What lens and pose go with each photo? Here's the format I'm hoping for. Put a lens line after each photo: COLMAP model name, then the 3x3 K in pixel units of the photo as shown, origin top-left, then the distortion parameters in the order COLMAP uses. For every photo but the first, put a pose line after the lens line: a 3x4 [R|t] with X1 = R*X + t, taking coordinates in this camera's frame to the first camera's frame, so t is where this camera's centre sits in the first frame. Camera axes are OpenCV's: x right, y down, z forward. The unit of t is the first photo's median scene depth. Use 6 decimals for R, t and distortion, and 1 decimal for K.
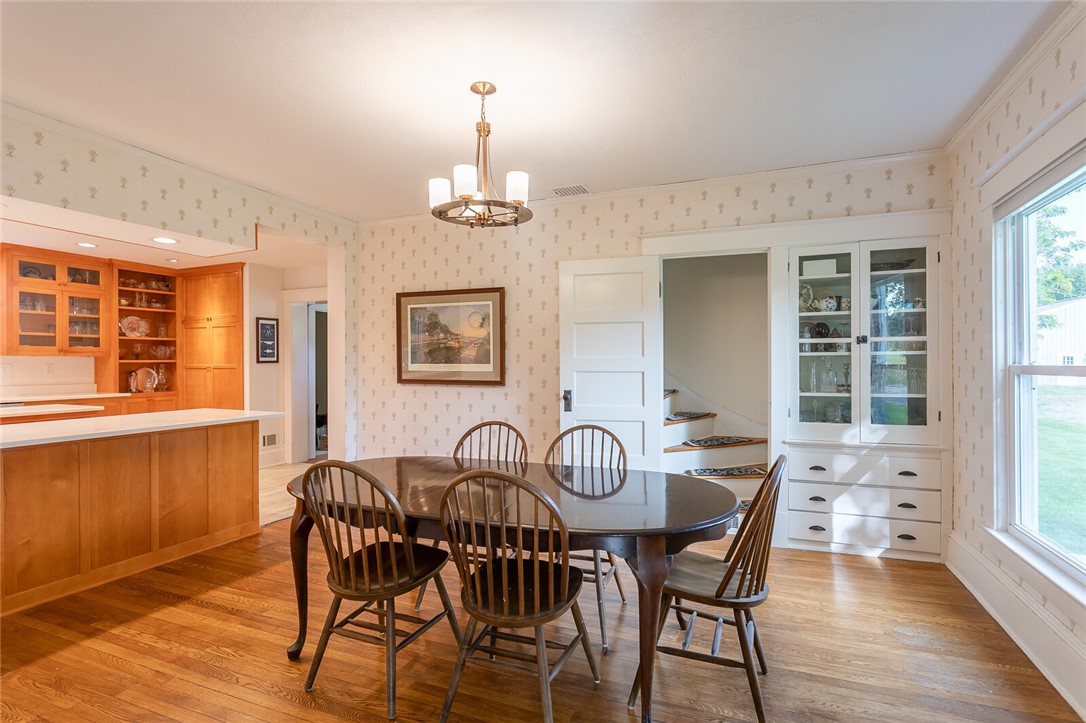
lens RADIAL K [[535.8, 0, 544.9], [0, 535.8, 364.3], [0, 0, 1]] dist [-0.004799, 0.000115]
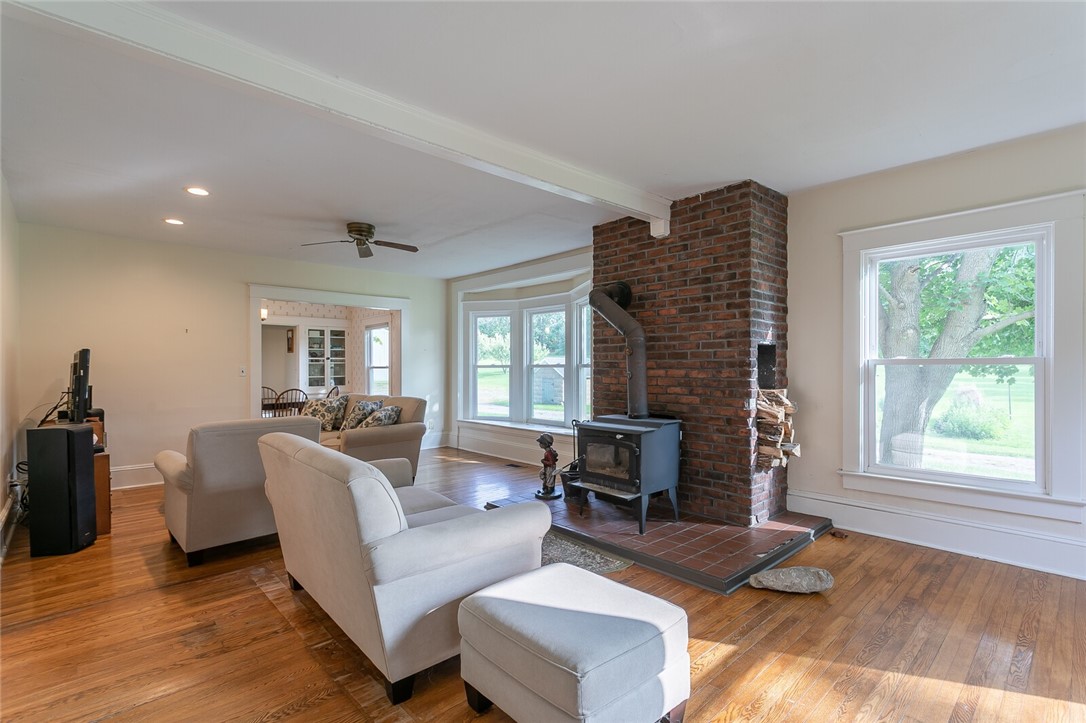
lens RADIAL K [[511.9, 0, 544.3], [0, 511.9, 365.6], [0, 0, 1]] dist [0.000221, -0.000184]
pose [[0.414980, 0.002600, 0.909827, -1.513463], [0.005086, 0.999974, -0.005177, 0.015275], [-0.909816, 0.006776, 0.414956, -1.305520]]
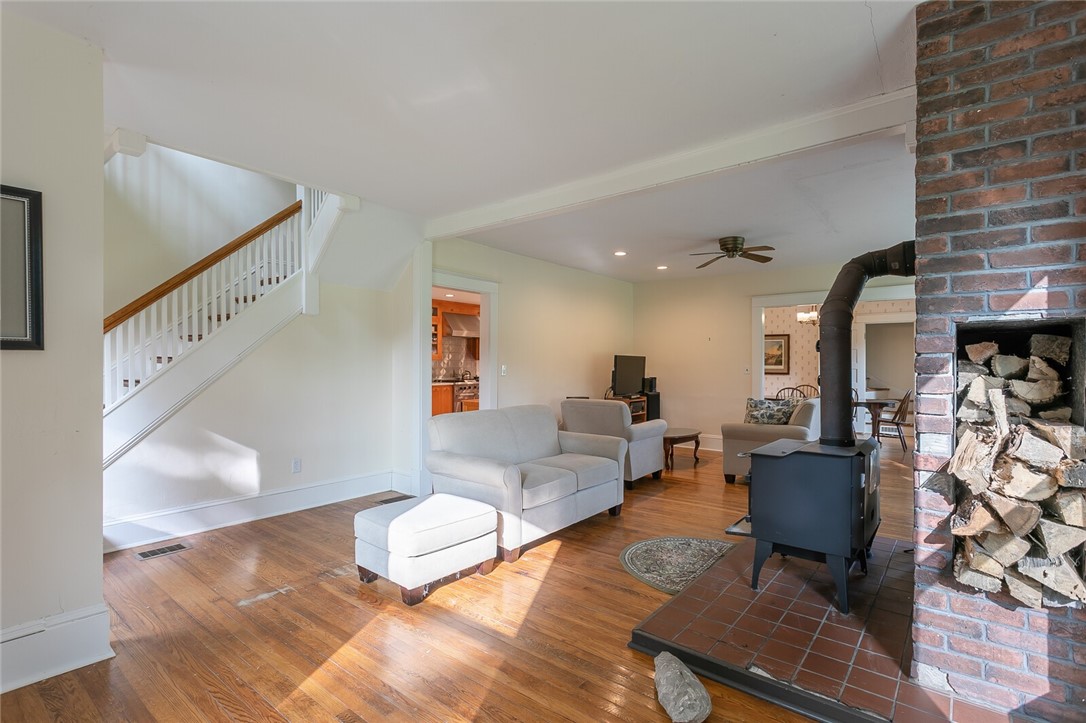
lens RADIAL K [[511.9, 0, 544.3], [0, 511.9, 365.6], [0, 0, 1]] dist [0.000221, -0.000184]
pose [[0.962248, 0.005195, -0.272125, -0.631909], [-0.005700, 0.999983, -0.001063, 0.009963], [0.272115, 0.002574, 0.962261, -1.875279]]
